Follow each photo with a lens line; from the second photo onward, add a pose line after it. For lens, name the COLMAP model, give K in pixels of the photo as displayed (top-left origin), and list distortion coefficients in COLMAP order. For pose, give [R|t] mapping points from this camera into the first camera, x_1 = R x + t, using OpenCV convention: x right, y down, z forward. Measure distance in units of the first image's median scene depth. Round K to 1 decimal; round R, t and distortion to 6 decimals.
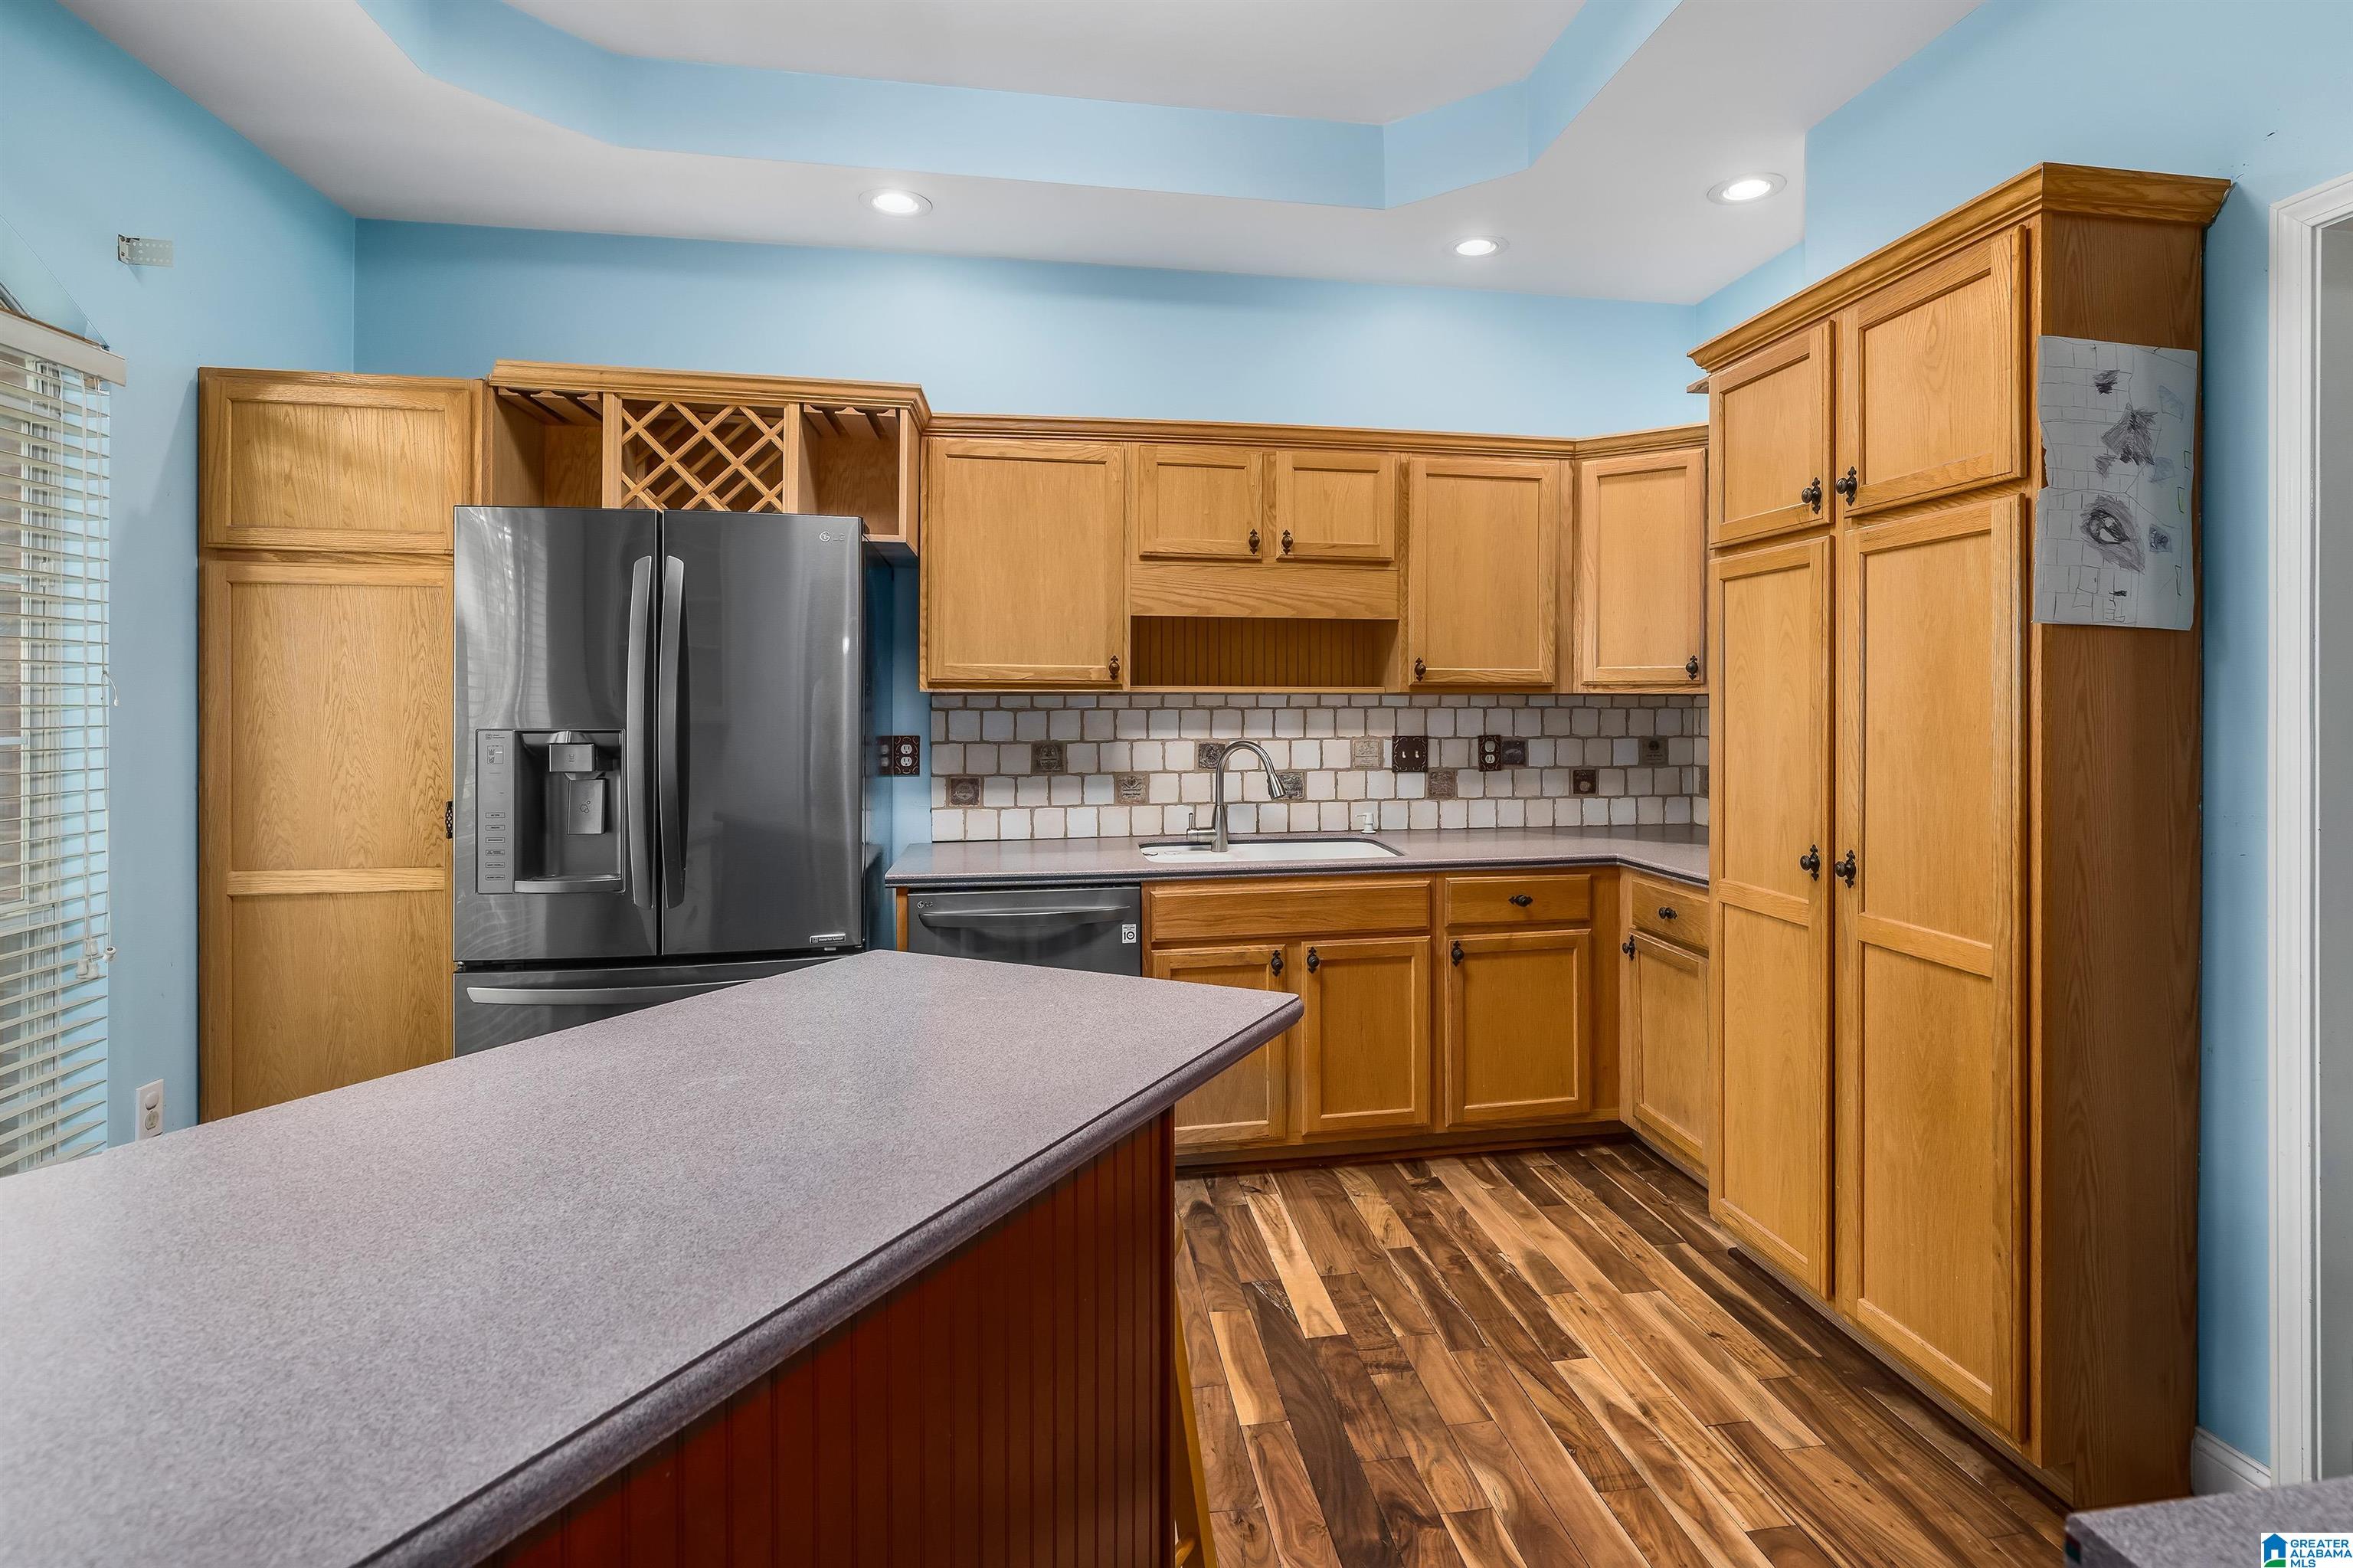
lens RADIAL K [[1134.8, 0, 1249.3], [0, 1134.8, 722.9], [0, 0, 1]] dist [-0.000515, 0.000052]
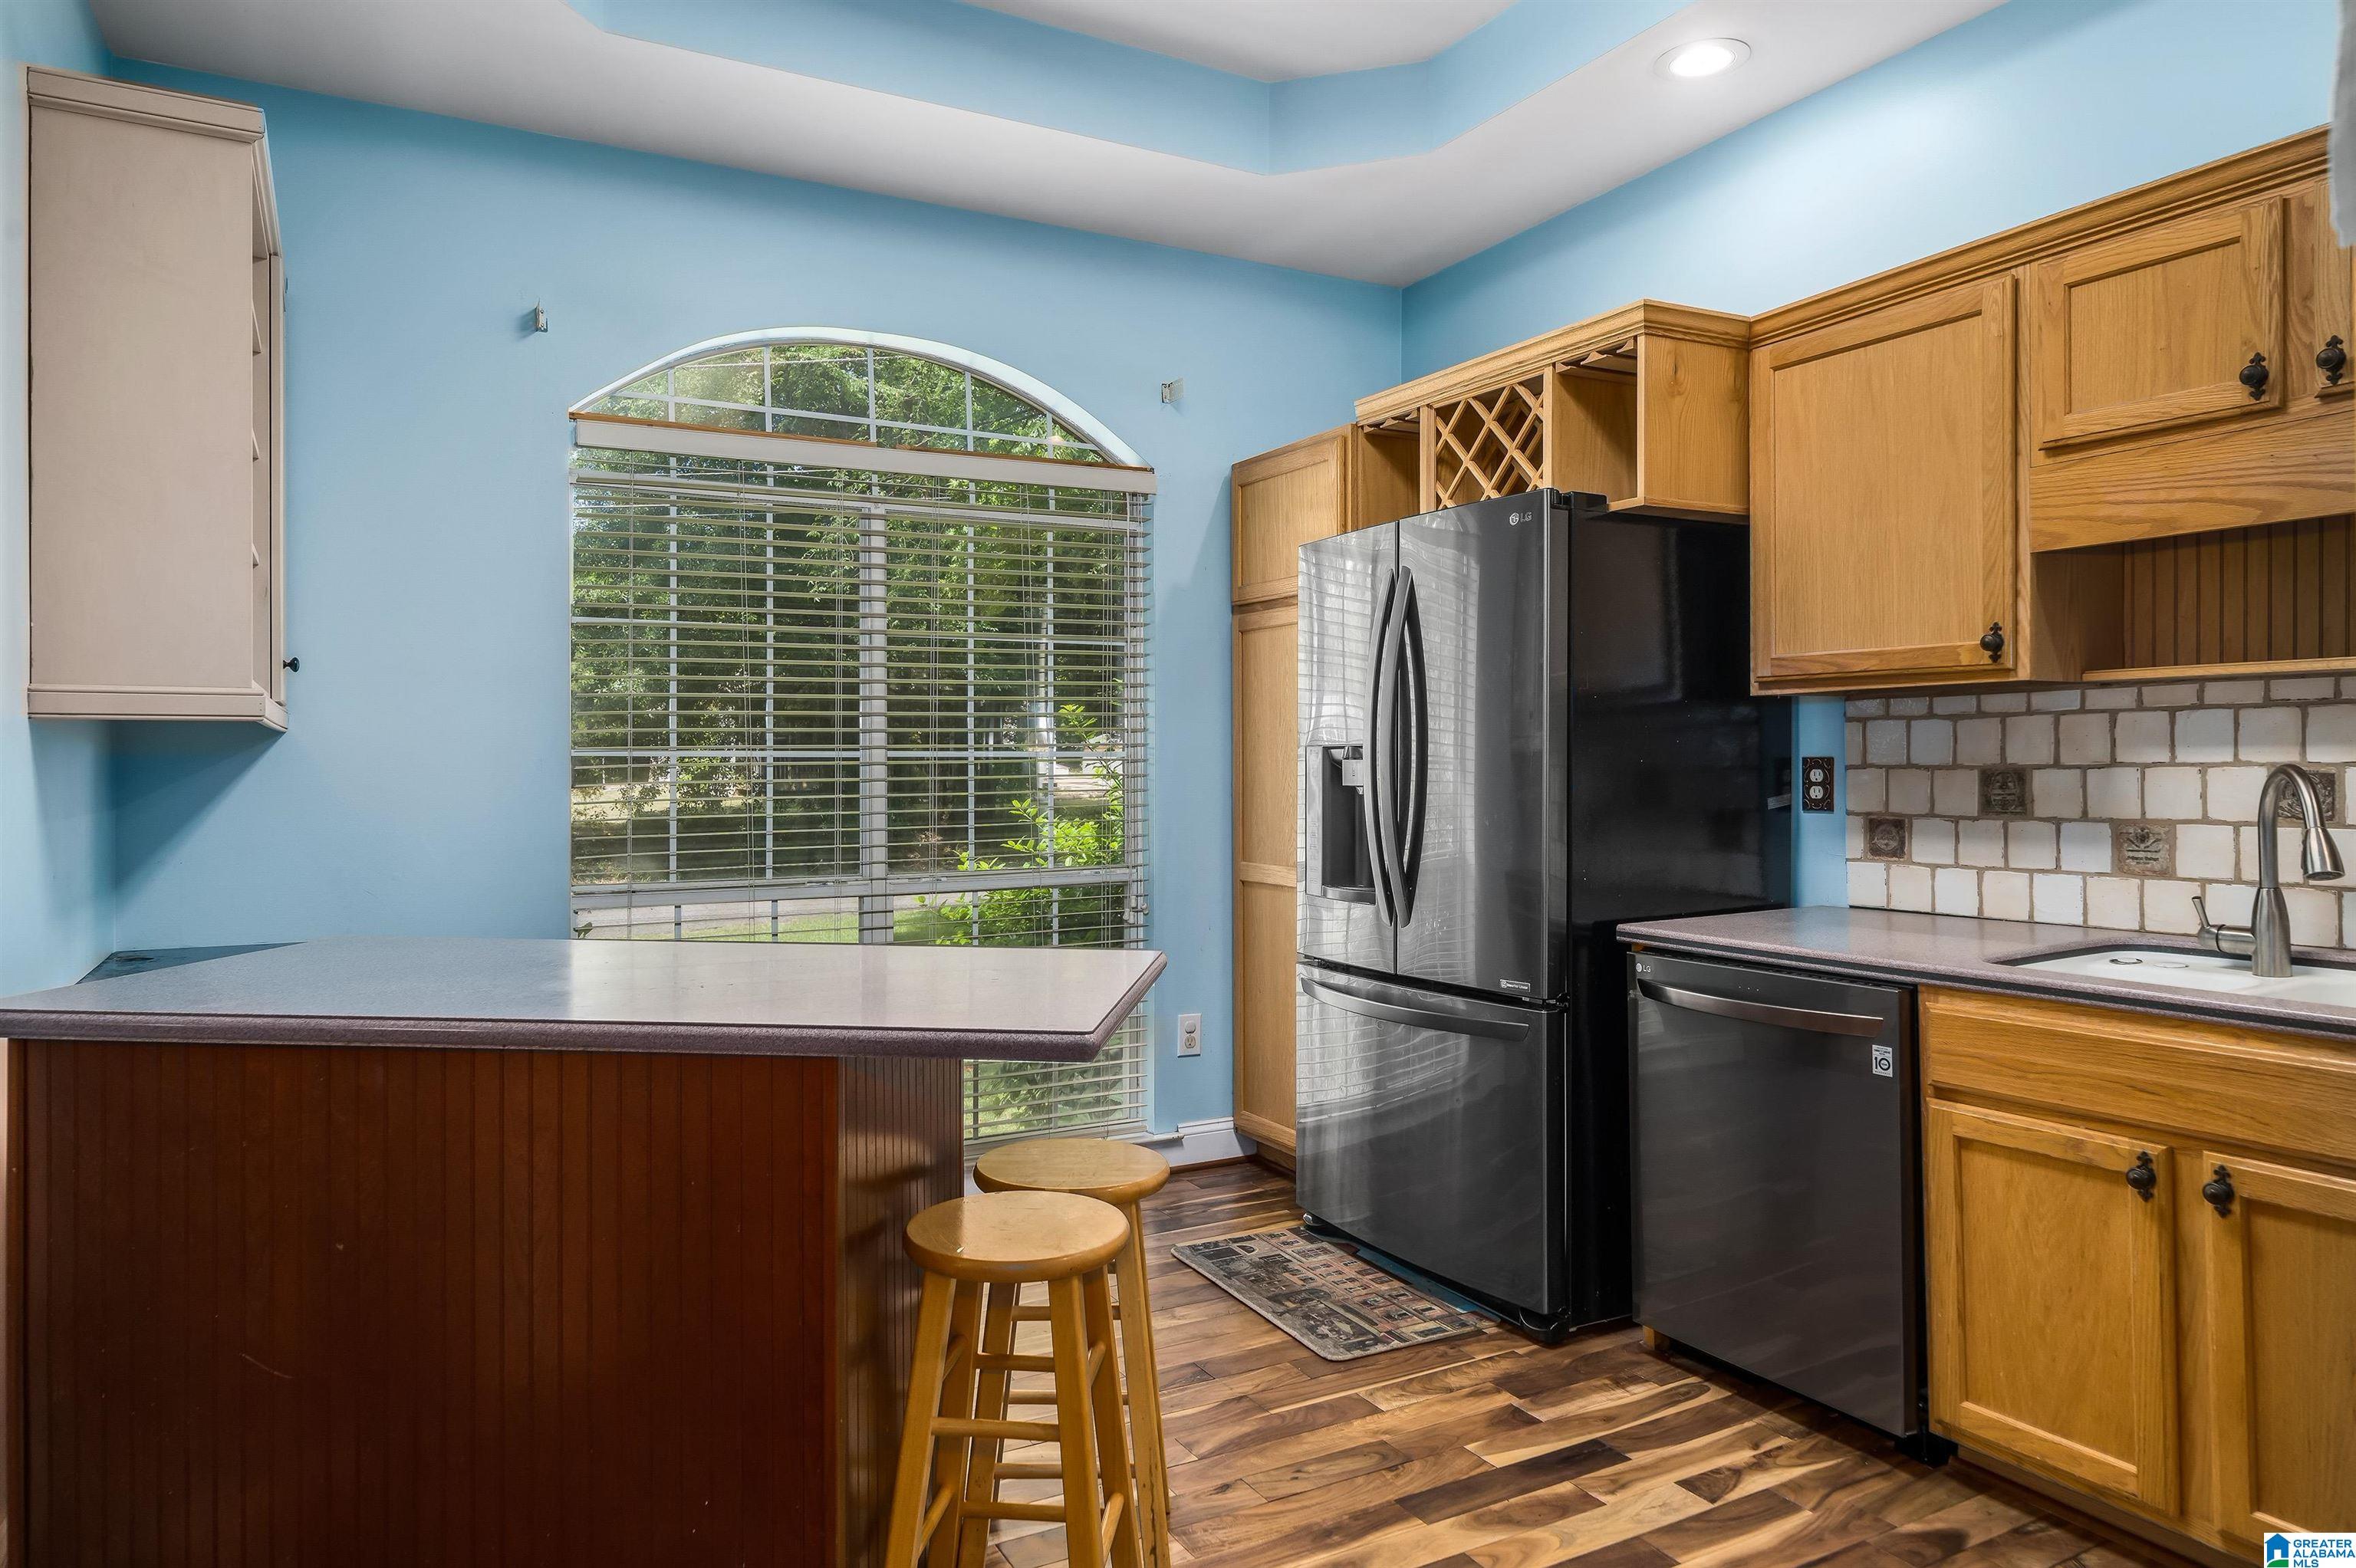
lens RADIAL K [[1486.3, 0, 1178.0], [0, 1486.3, 784.0], [0, 0, 1]] dist [-0.001476, -0.000320]
pose [[0.309088, 0.012869, -0.950946, 0.473092], [-0.004521, 0.999917, 0.012062, 0.018777], [0.951023, 0.000571, 0.309121, 0.309982]]
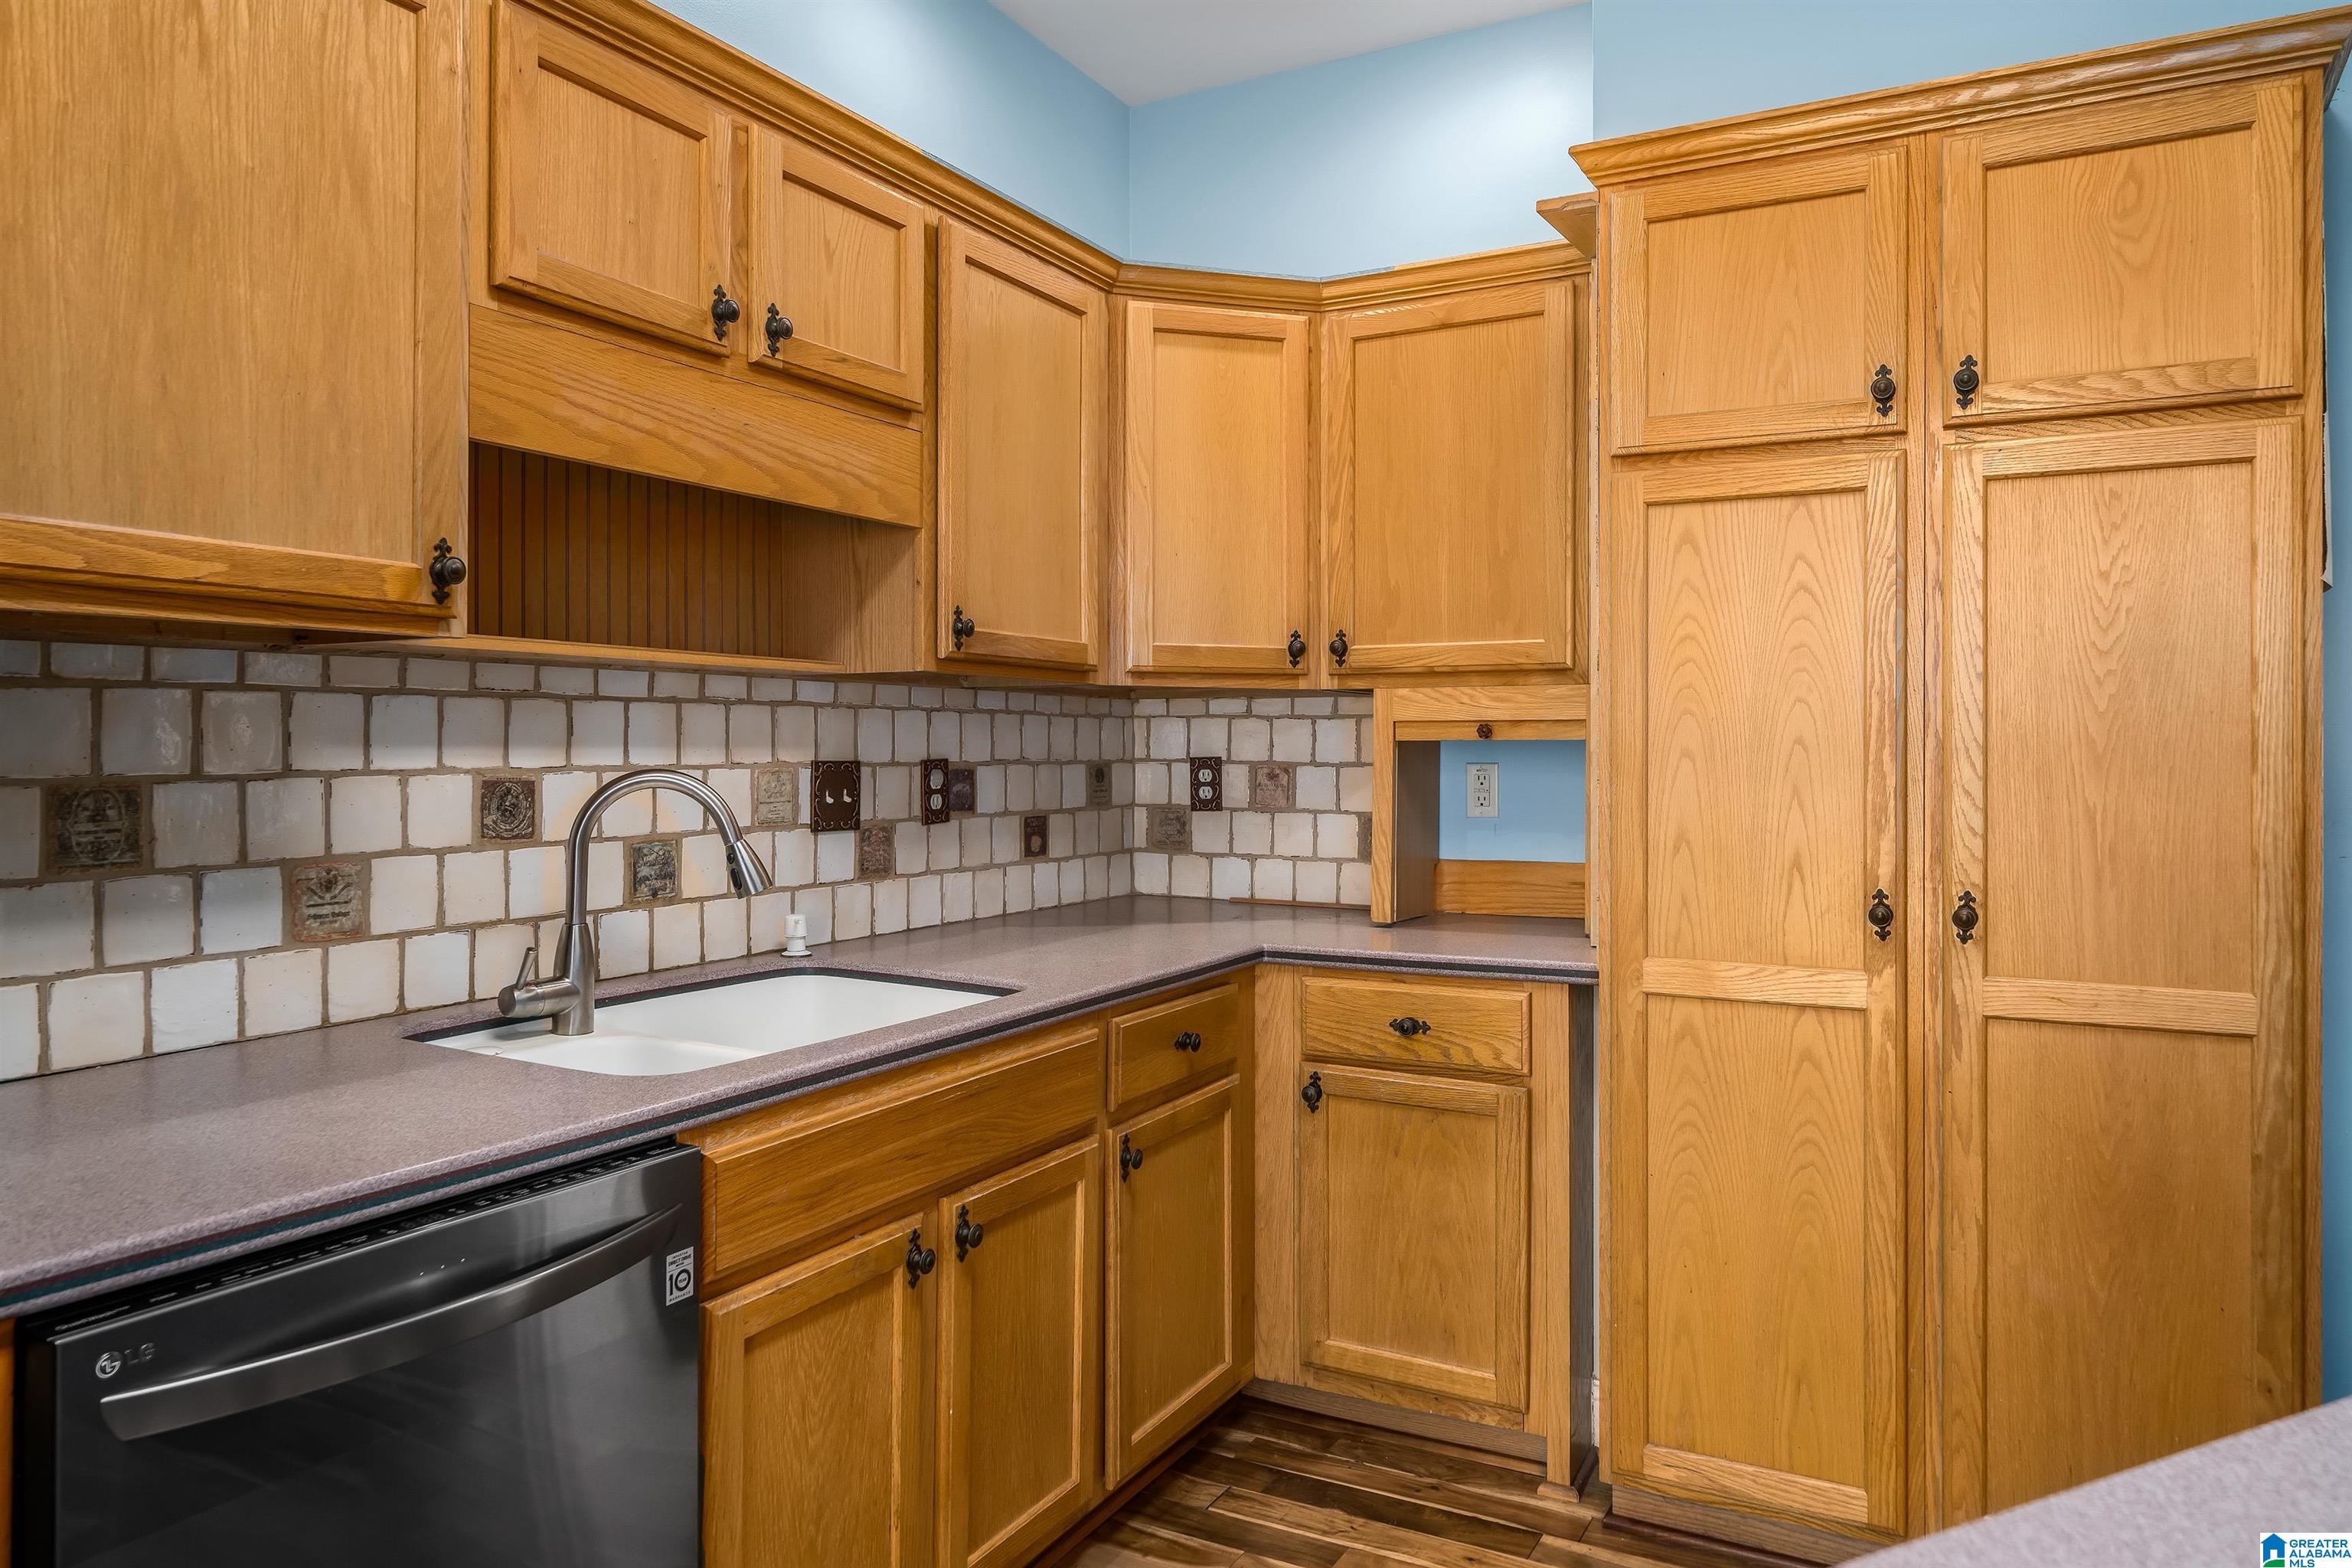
lens RADIAL K [[1576.8, 0, 1167.7], [0, 1576.8, 753.4], [0, 0, 1]] dist [0.001371, -0.000804]
pose [[0.639153, -0.002469, 0.769076, -0.338818], [0.011874, 0.999907, -0.006659, 0.015897], [-0.768988, 0.013388, 0.639123, 0.457170]]
